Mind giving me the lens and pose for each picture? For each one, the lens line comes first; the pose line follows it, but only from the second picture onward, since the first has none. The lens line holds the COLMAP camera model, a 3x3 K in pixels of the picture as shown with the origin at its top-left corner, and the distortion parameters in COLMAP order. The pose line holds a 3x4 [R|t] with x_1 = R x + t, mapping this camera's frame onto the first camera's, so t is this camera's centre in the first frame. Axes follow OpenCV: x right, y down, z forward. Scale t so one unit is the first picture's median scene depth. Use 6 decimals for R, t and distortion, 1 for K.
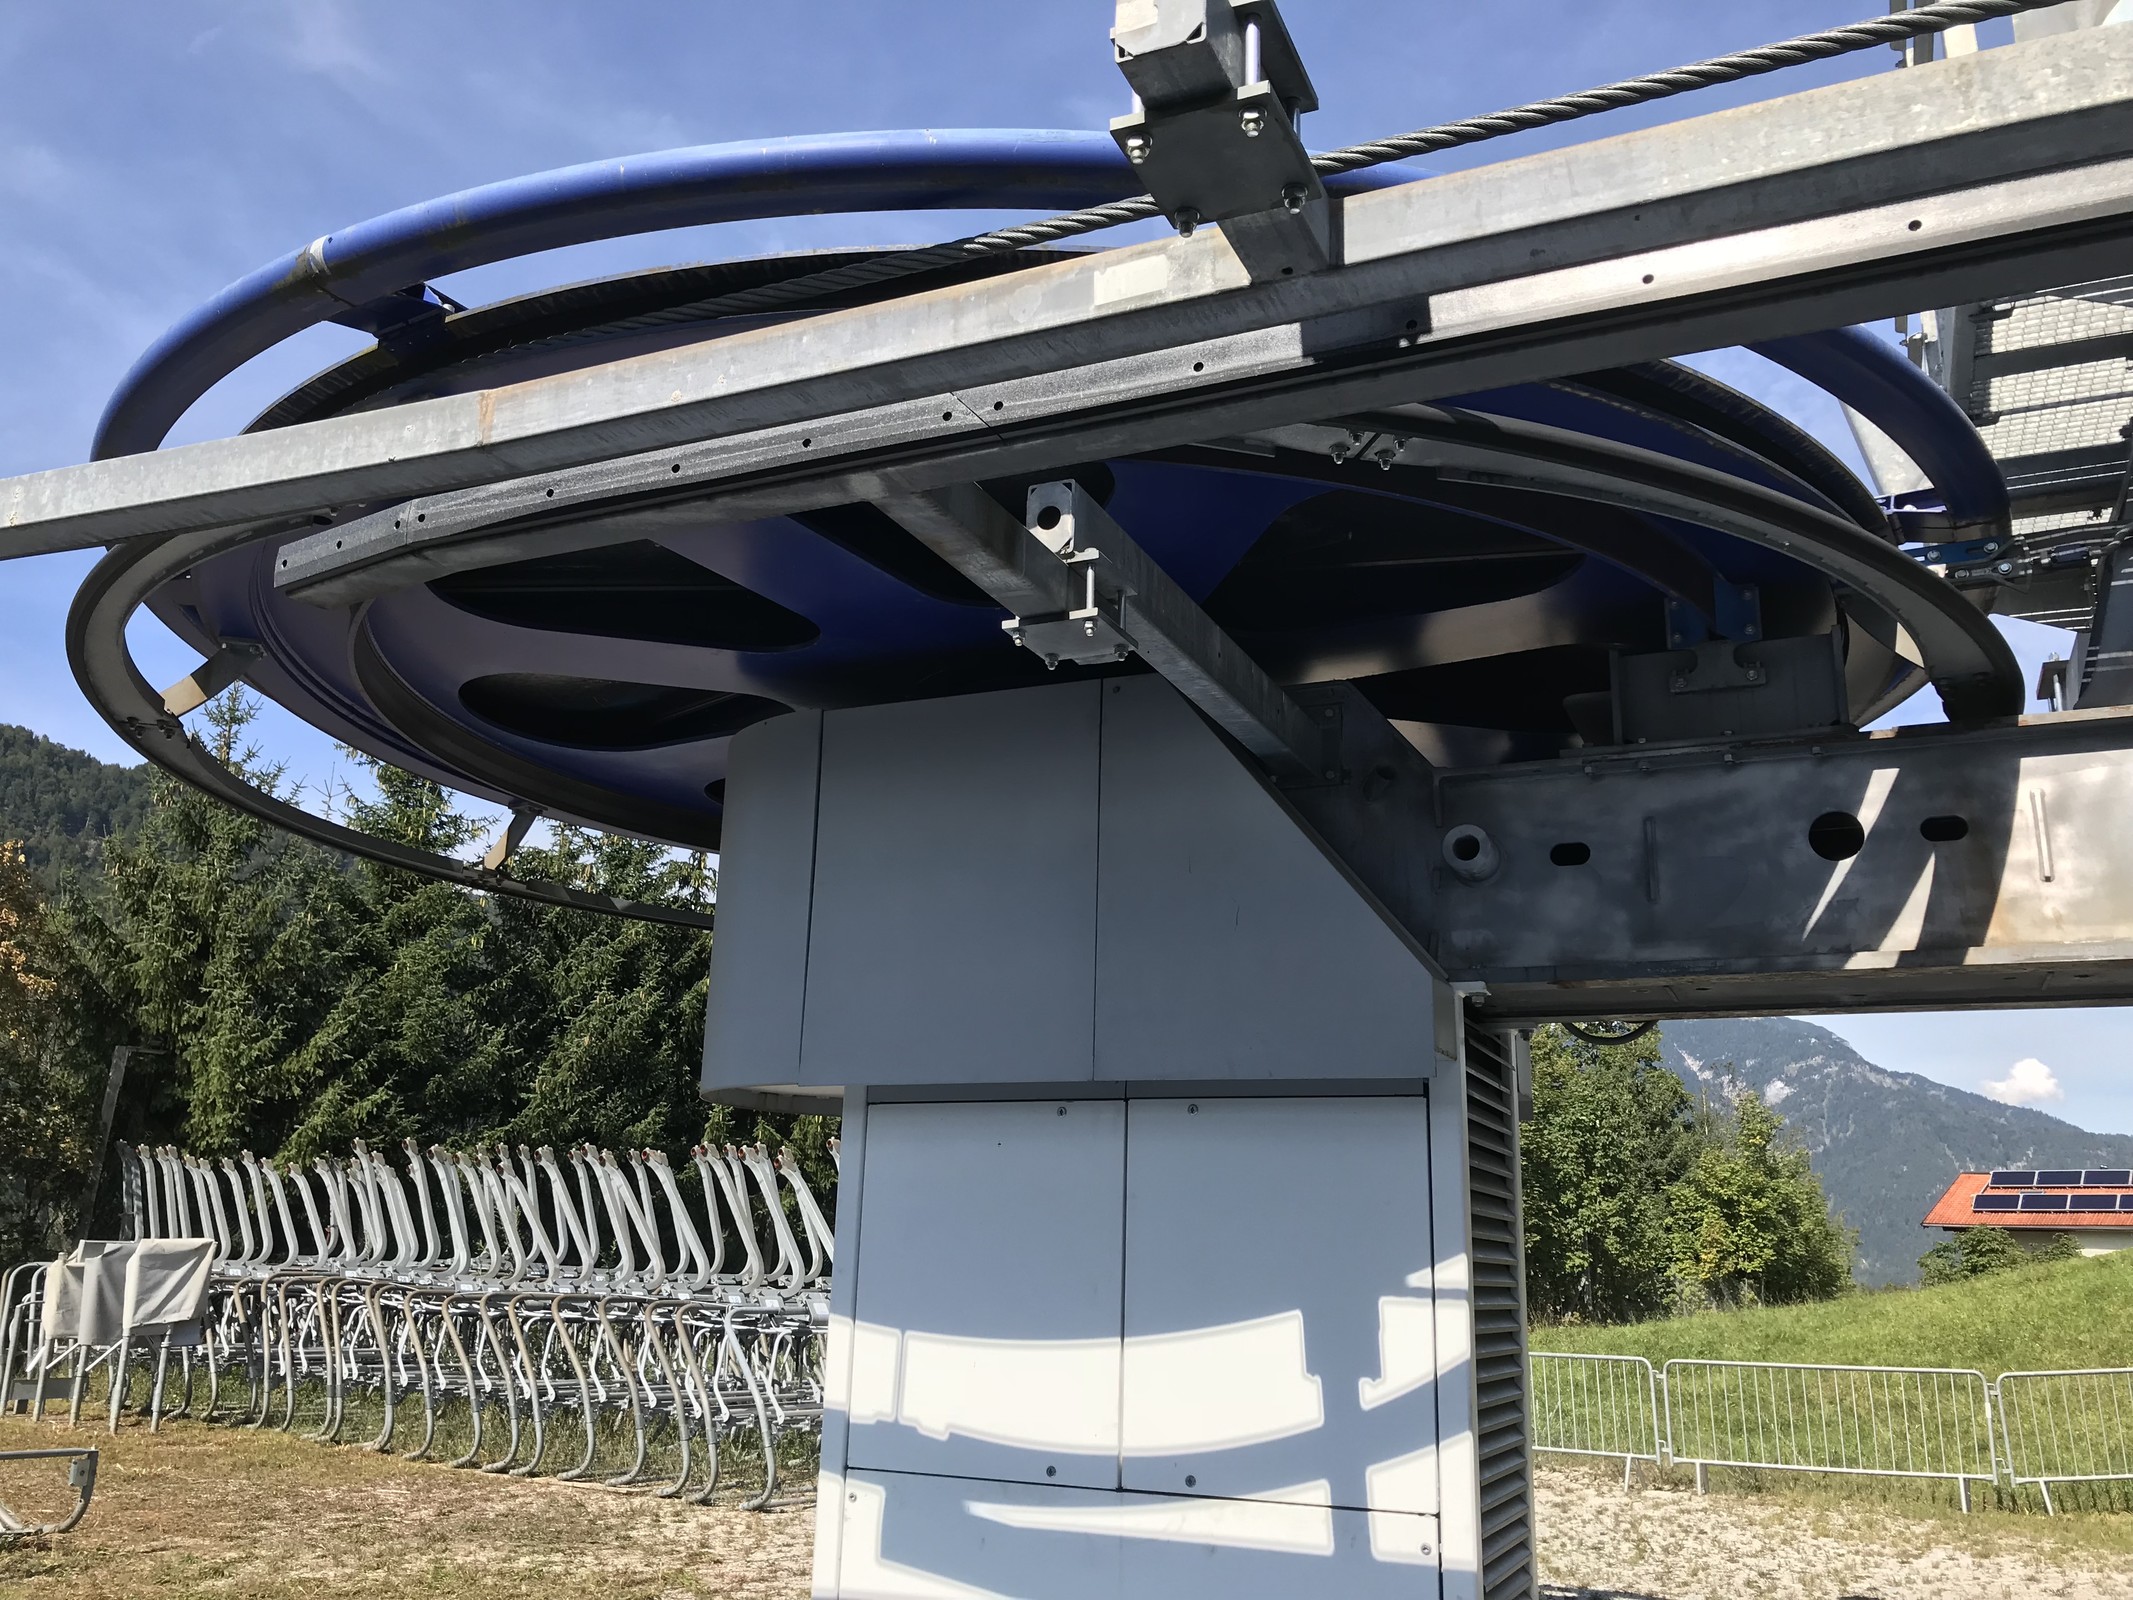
lens RADIAL K [[1754.5, 0, 1066.5], [0, 1754.5, 800.0], [0, 0, 1]] dist [0.024652, -0.002462]
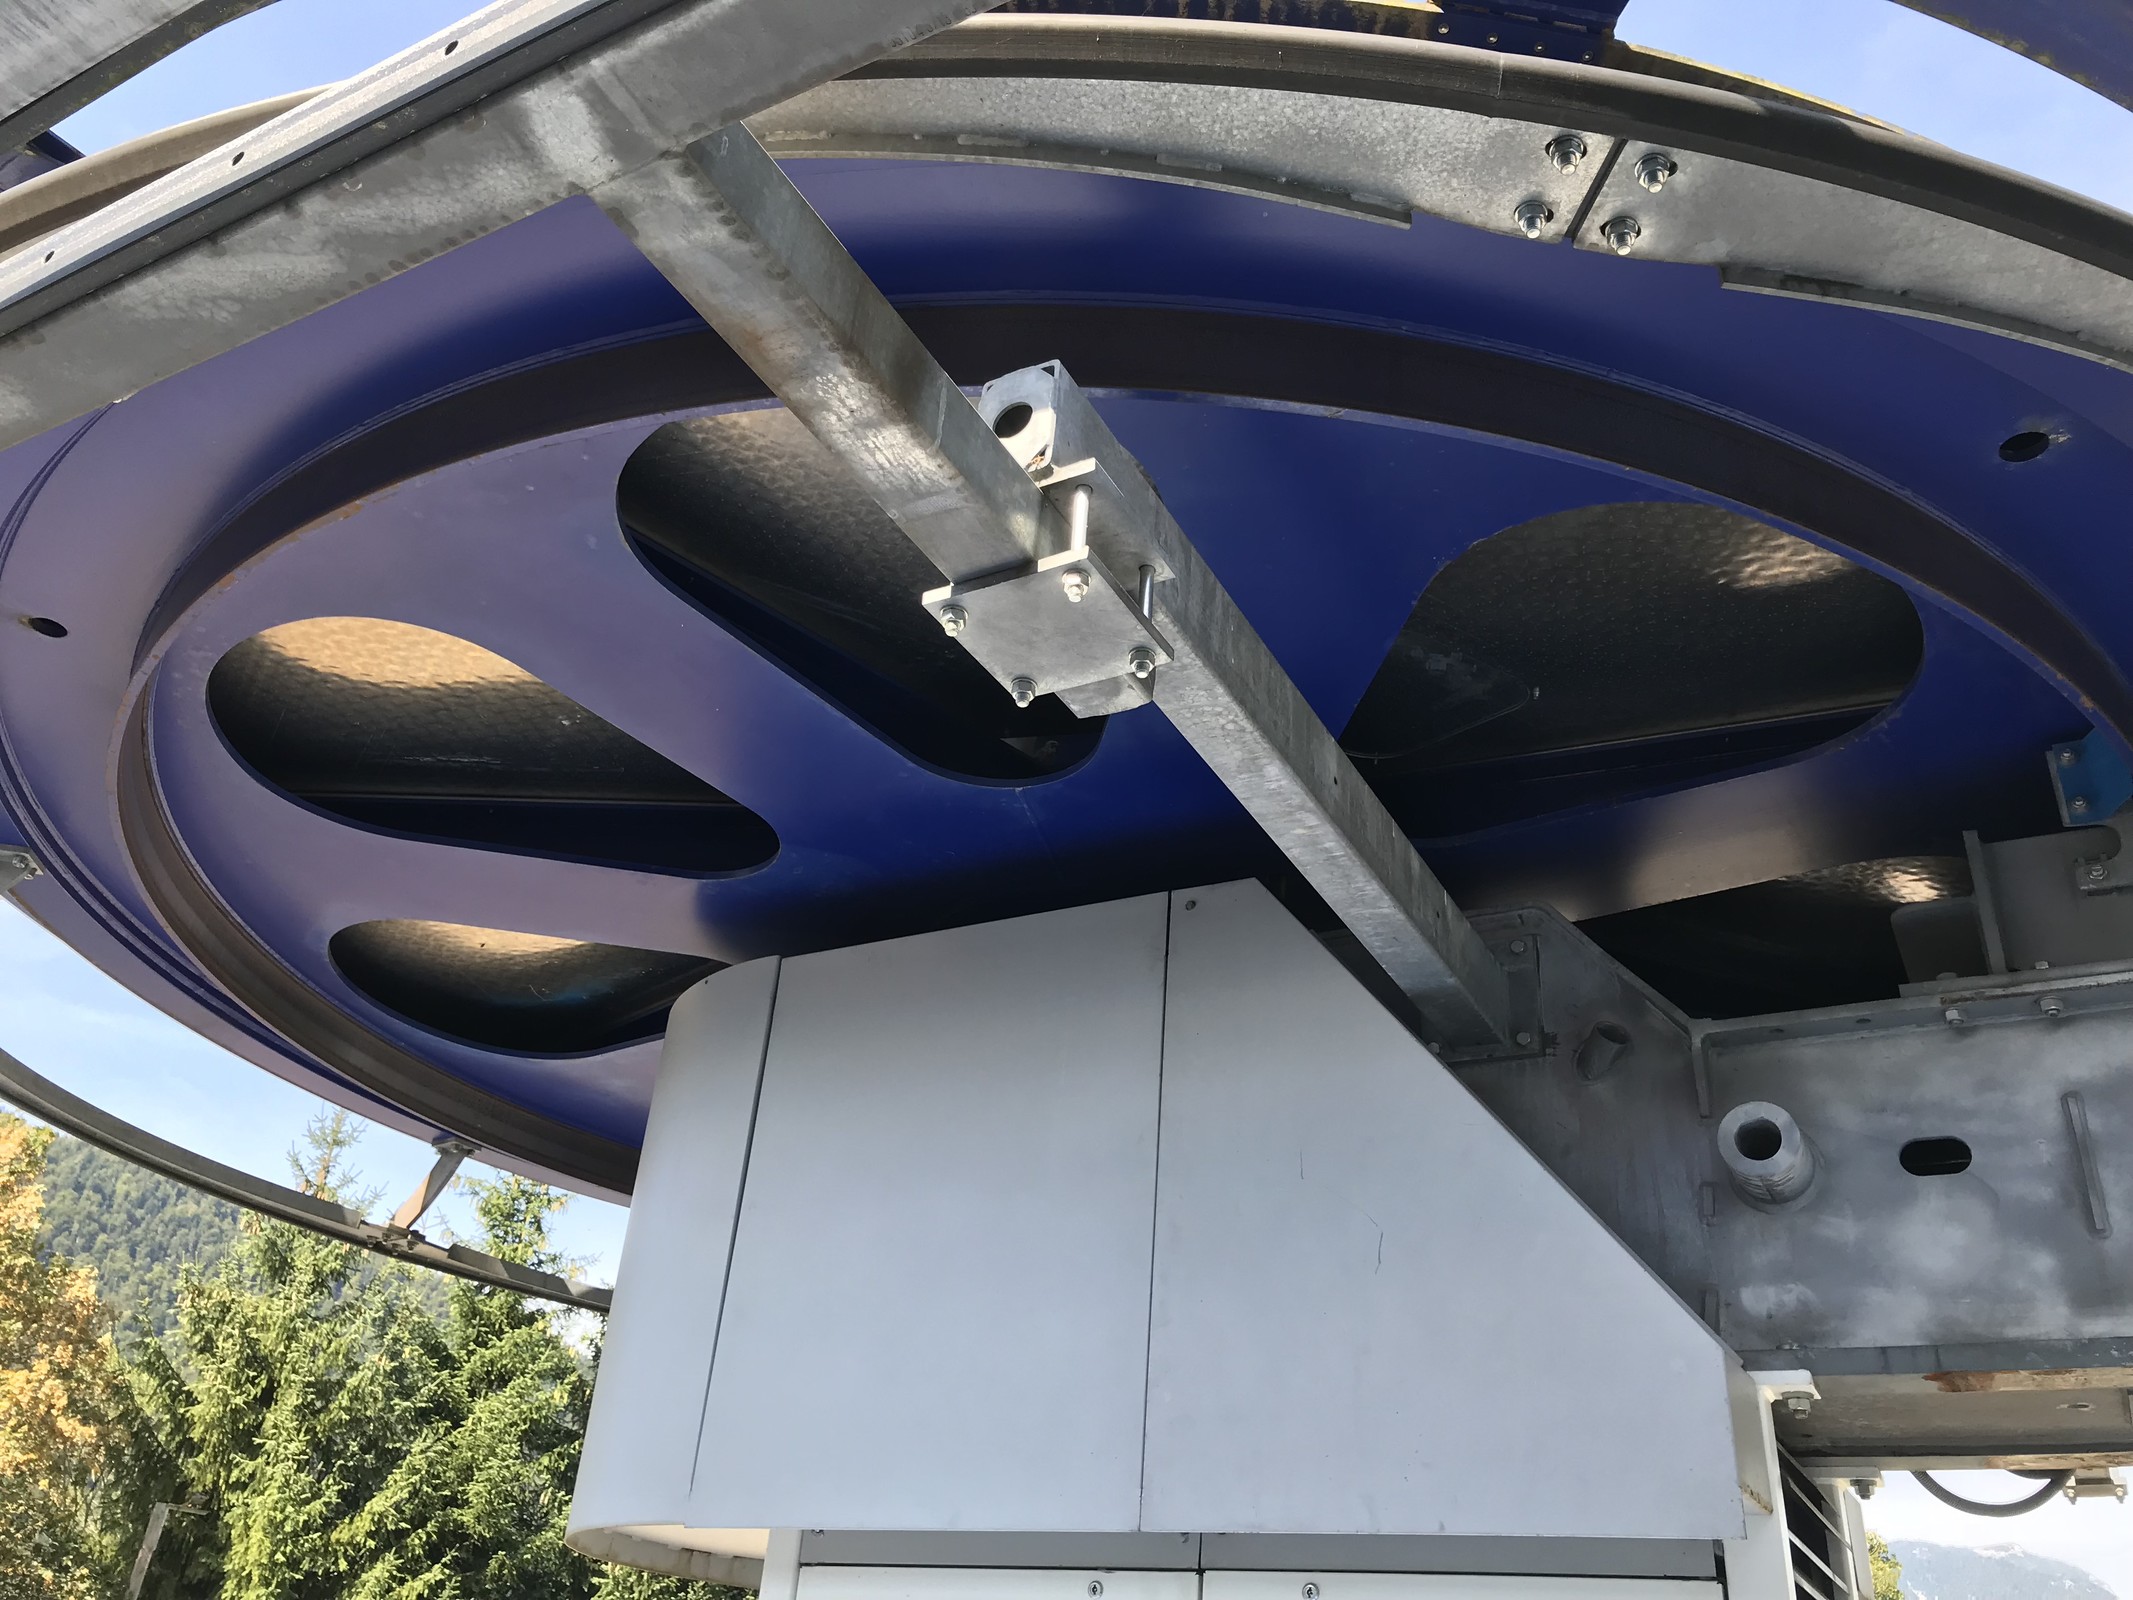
lens RADIAL K [[1754.5, 0, 1066.5], [0, 1754.5, 800.0], [0, 0, 1]] dist [0.024652, -0.002462]
pose [[0.995993, 0.000317, -0.089426, 0.040724], [-0.023629, 0.965387, -0.259748, 0.073669], [0.086248, 0.260821, 0.961527, 0.340630]]
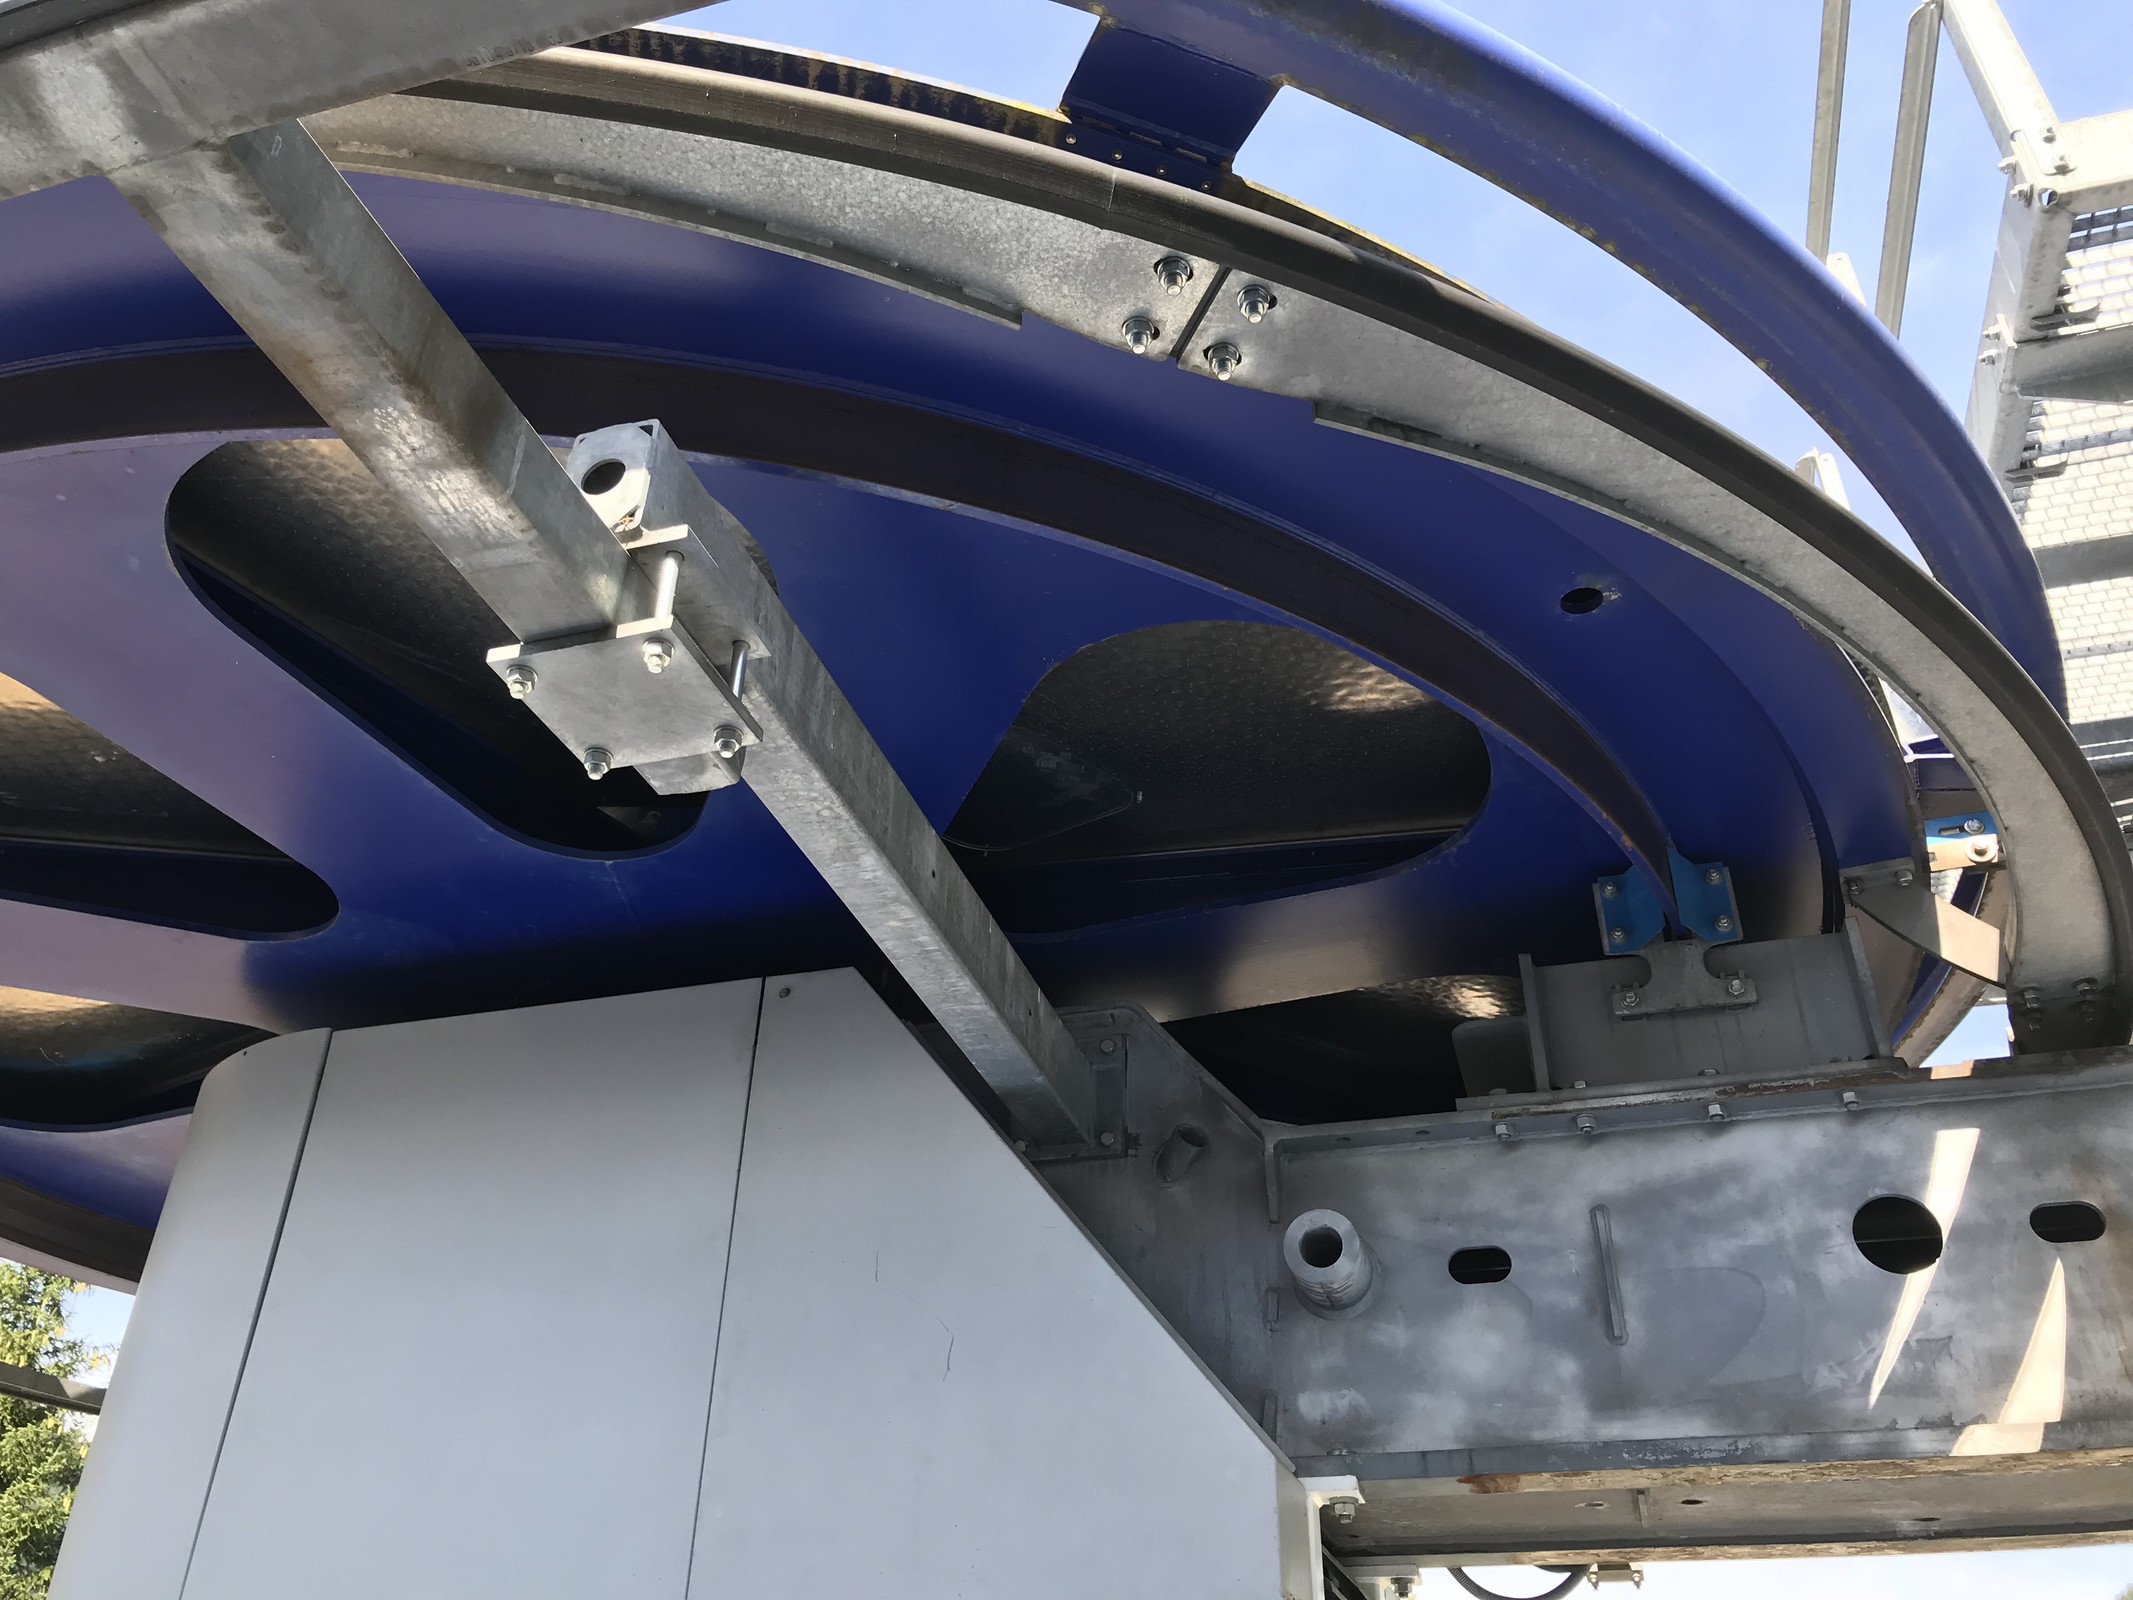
lens RADIAL K [[1753.7, 0, 1055.9], [0, 1753.7, 799.8], [0, 0, 1]] dist [0.014940, 0.009179]
pose [[0.991955, 0.062170, 0.110275, 0.052079], [-0.025270, 0.950815, -0.308728, 0.067407], [-0.124045, 0.303457, 0.944736, 0.352348]]
